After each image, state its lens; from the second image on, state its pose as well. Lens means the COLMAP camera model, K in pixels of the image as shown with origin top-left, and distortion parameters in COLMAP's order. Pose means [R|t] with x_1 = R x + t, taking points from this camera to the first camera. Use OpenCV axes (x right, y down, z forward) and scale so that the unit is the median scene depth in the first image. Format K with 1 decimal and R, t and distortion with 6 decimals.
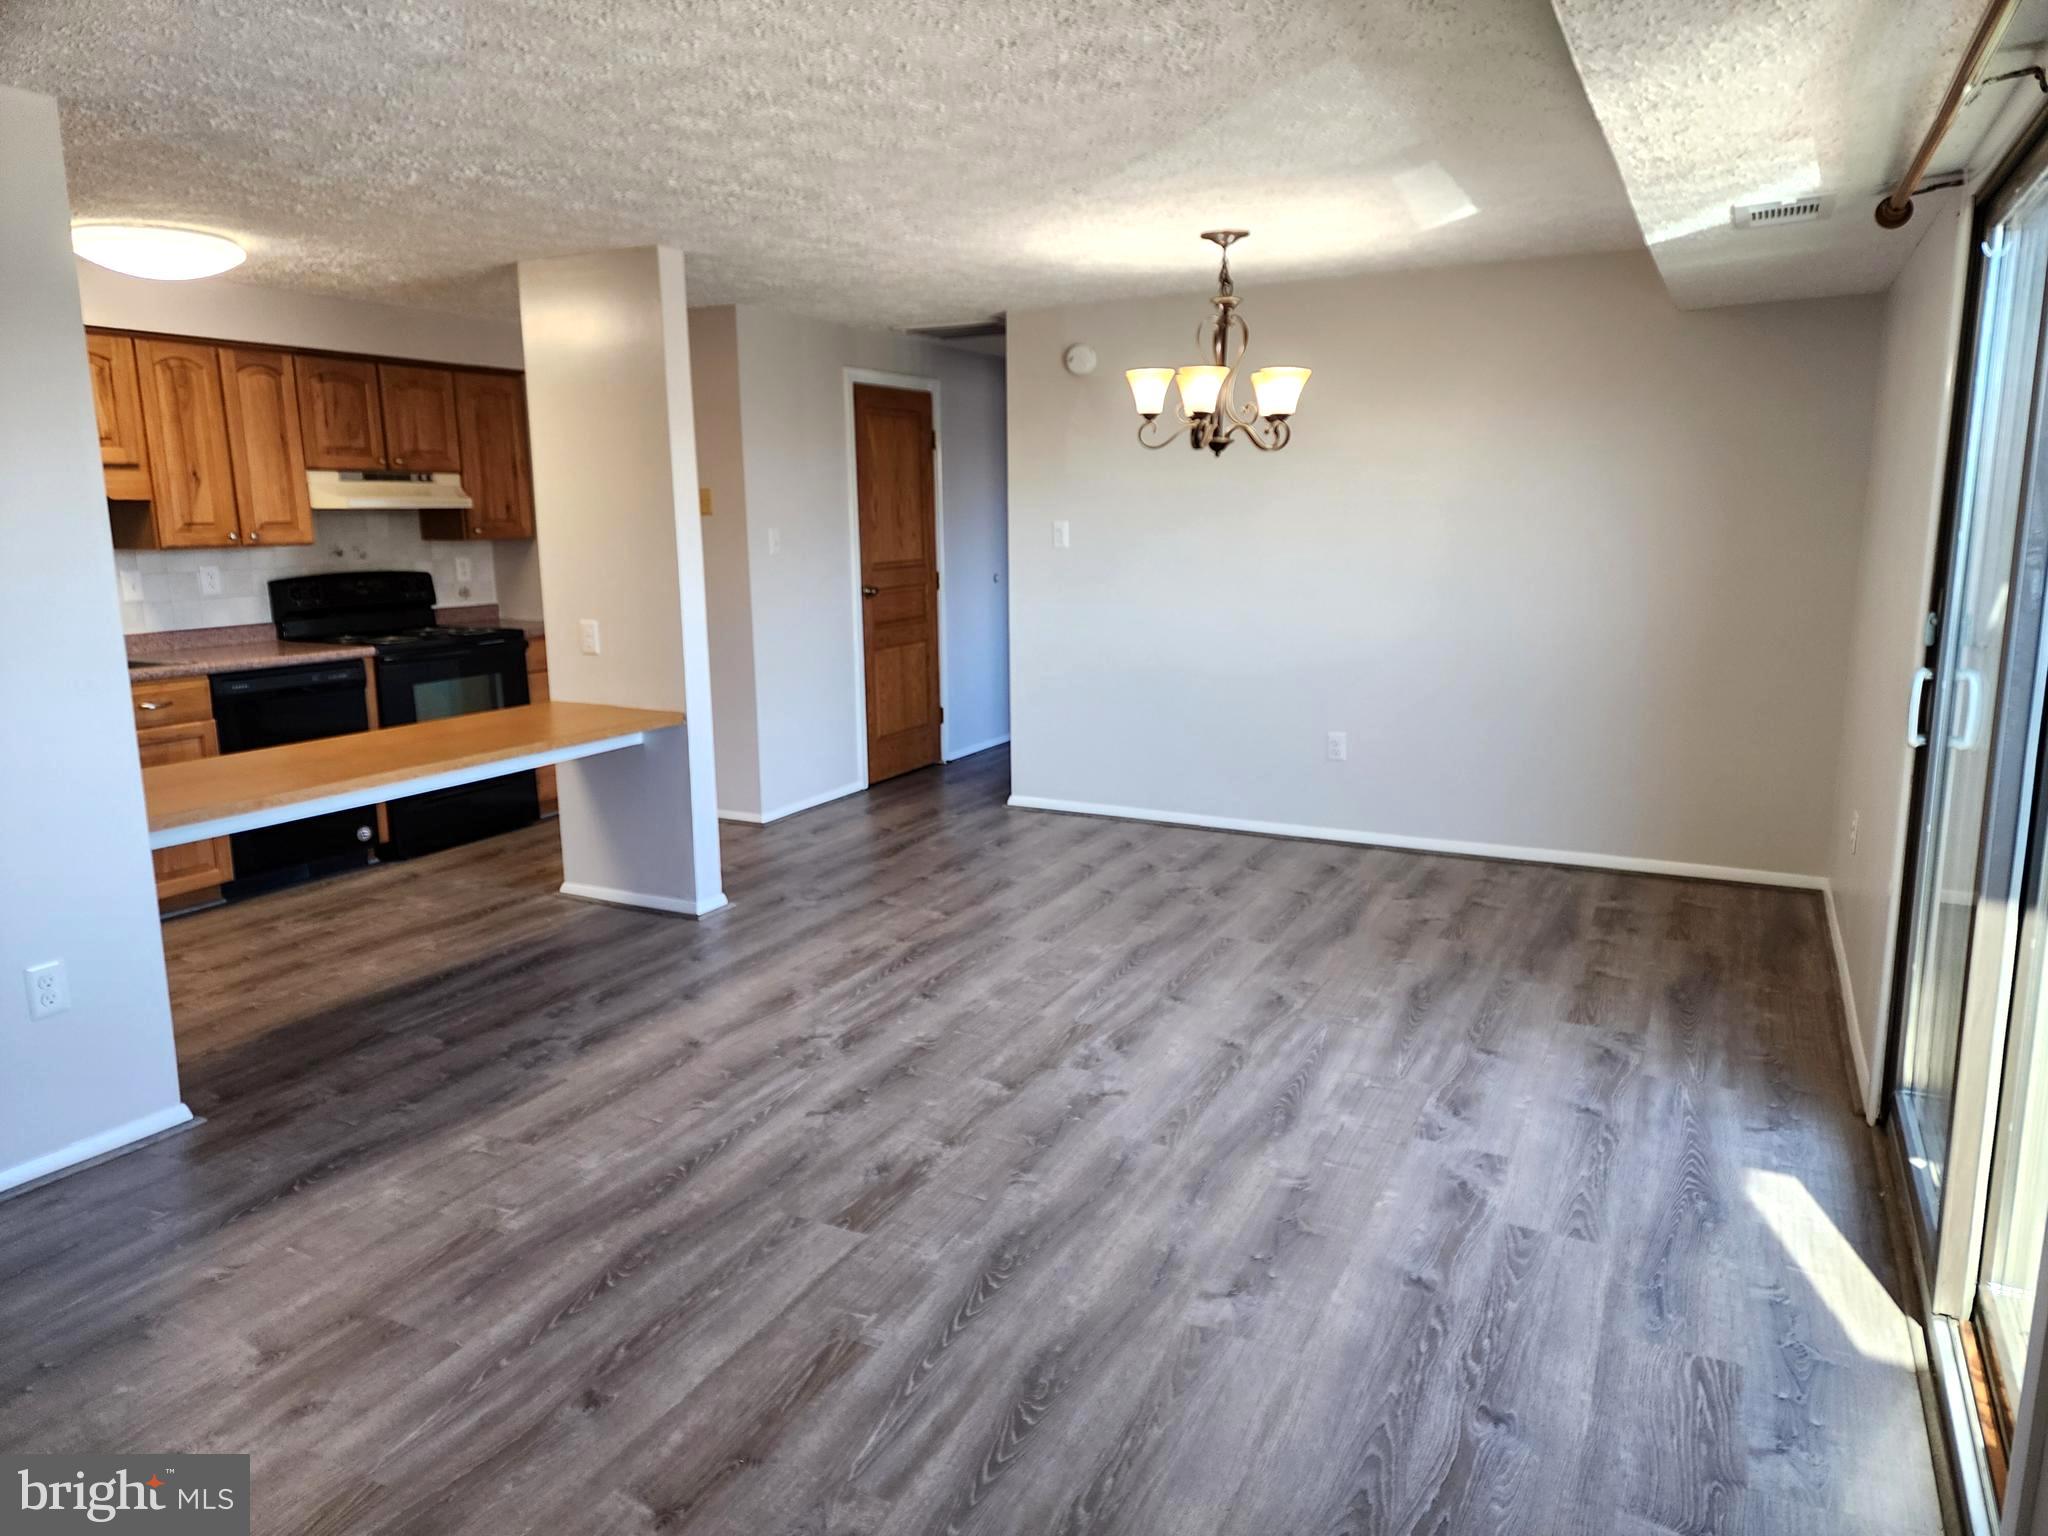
lens RADIAL K [[1359.0, 0, 1016.7], [0, 1359.0, 725.6], [0, 0, 1]] dist [0.089602, -0.067300]
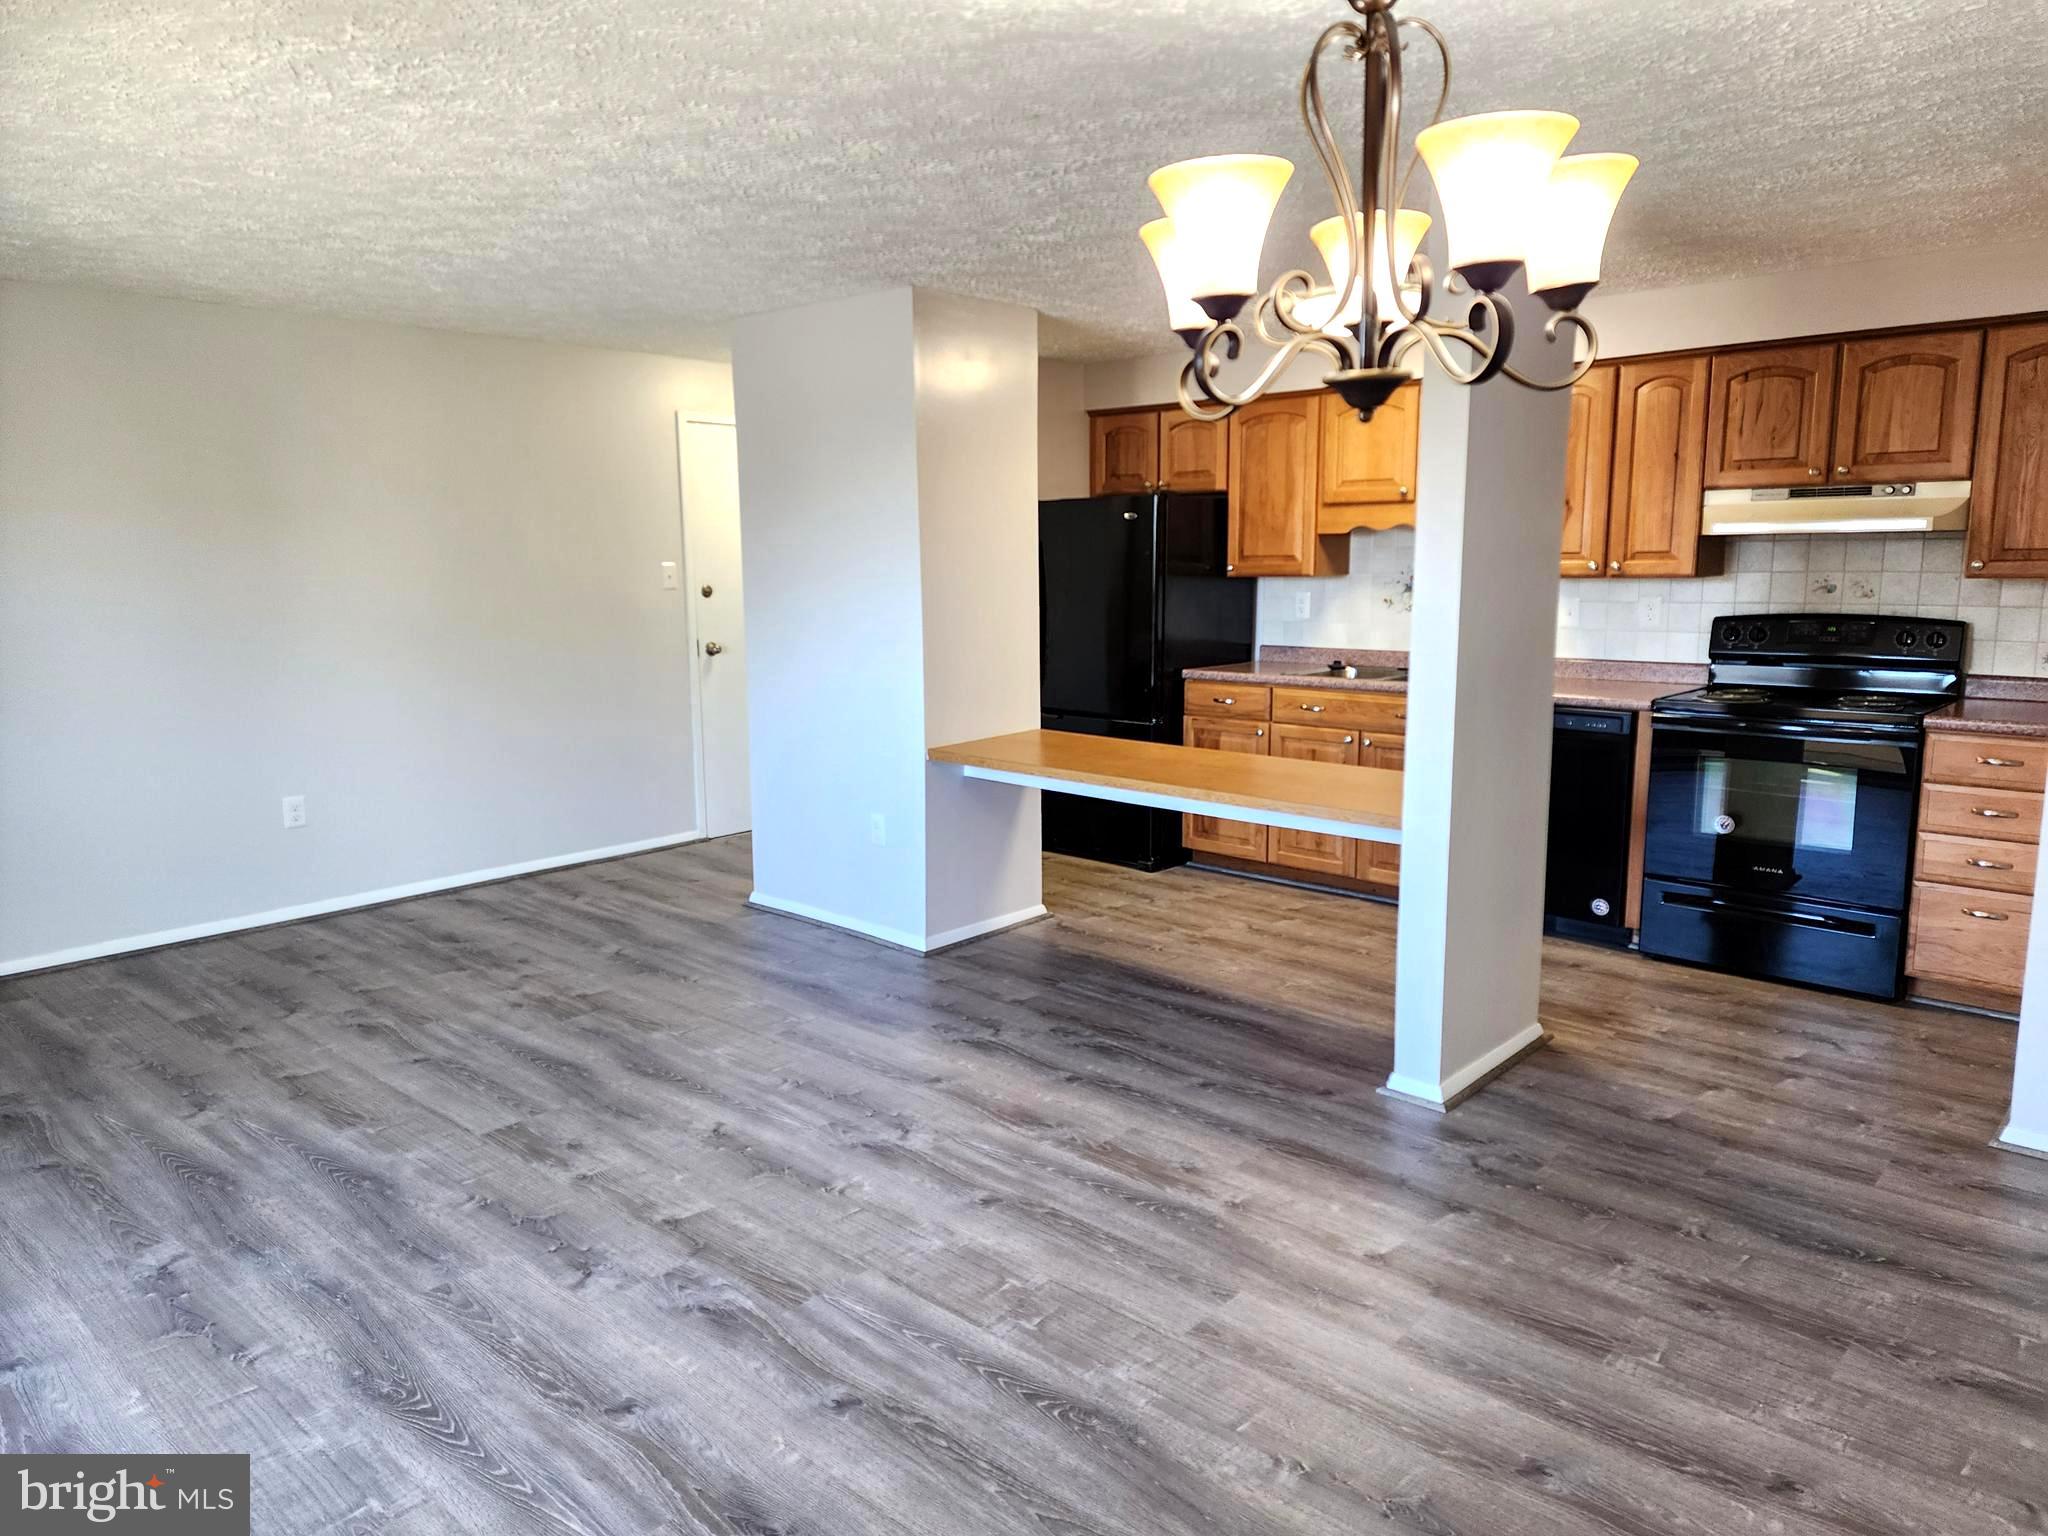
lens RADIAL K [[1359.0, 0, 1016.7], [0, 1359.0, 725.6], [0, 0, 1]] dist [0.089602, -0.067300]
pose [[-0.268703, 0.142590, -0.952611, 0.714480], [-0.139601, 0.972775, 0.184985, -0.230729], [0.953053, 0.182692, -0.241482, 1.346185]]
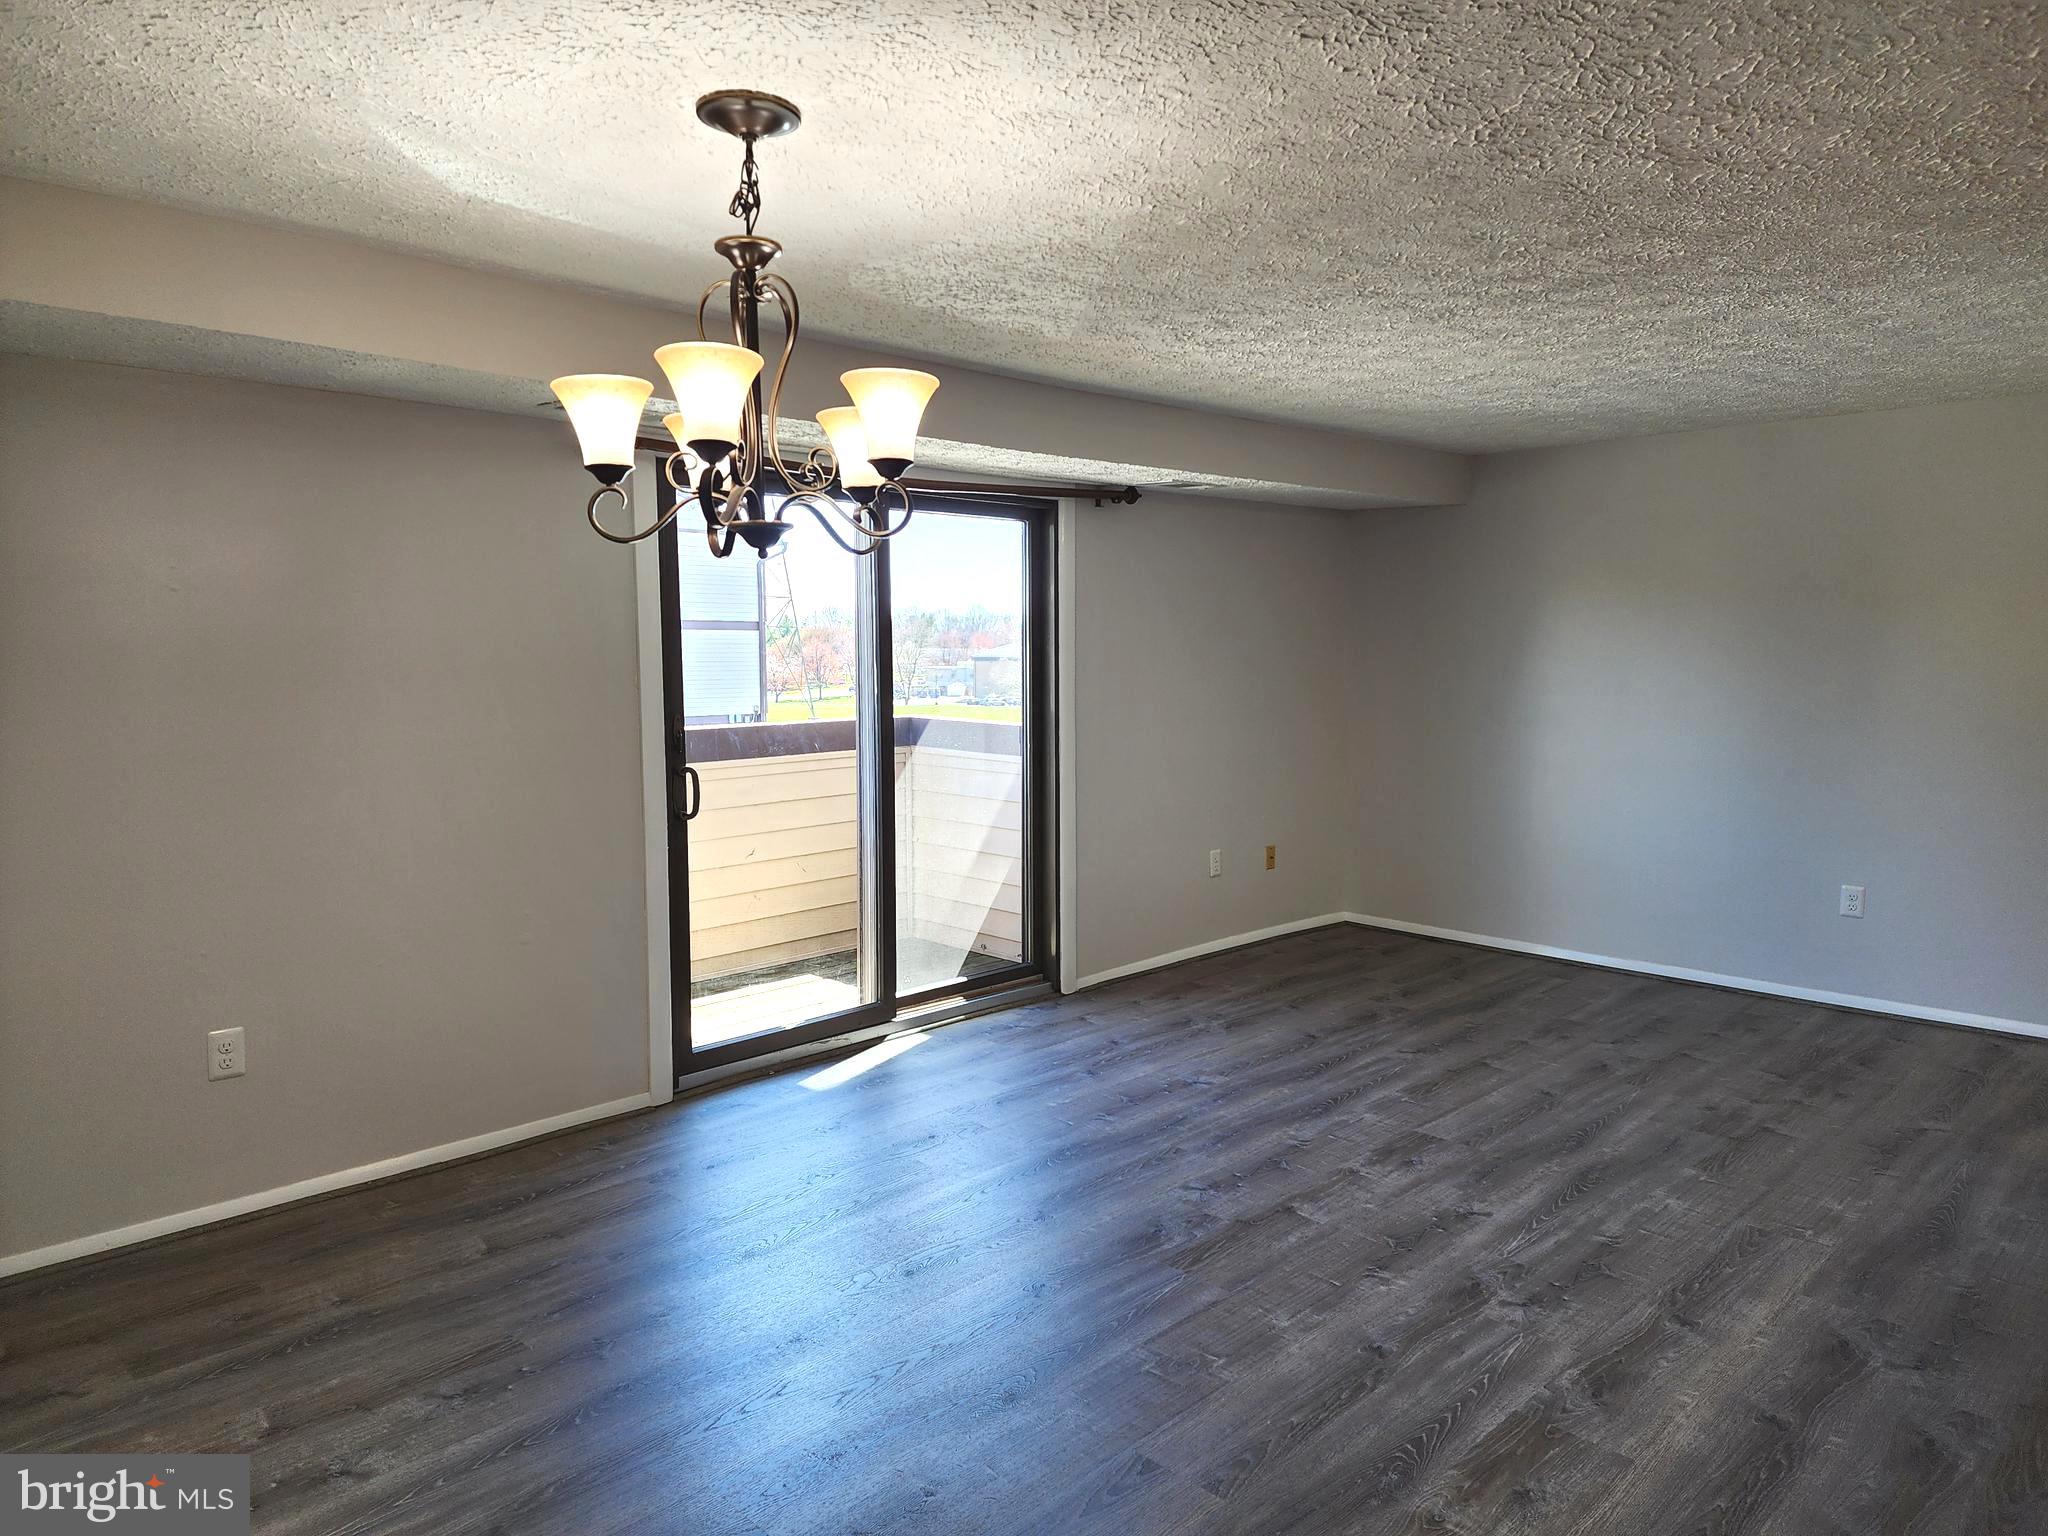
lens RADIAL K [[1359.0, 0, 1016.7], [0, 1359.0, 725.6], [0, 0, 1]] dist [0.089602, -0.067300]
pose [[-0.950816, -0.005163, 0.309712, -0.126678], [0.061894, 0.976530, 0.206295, -0.311332], [-0.303508, 0.215318, -0.928182, 1.917952]]
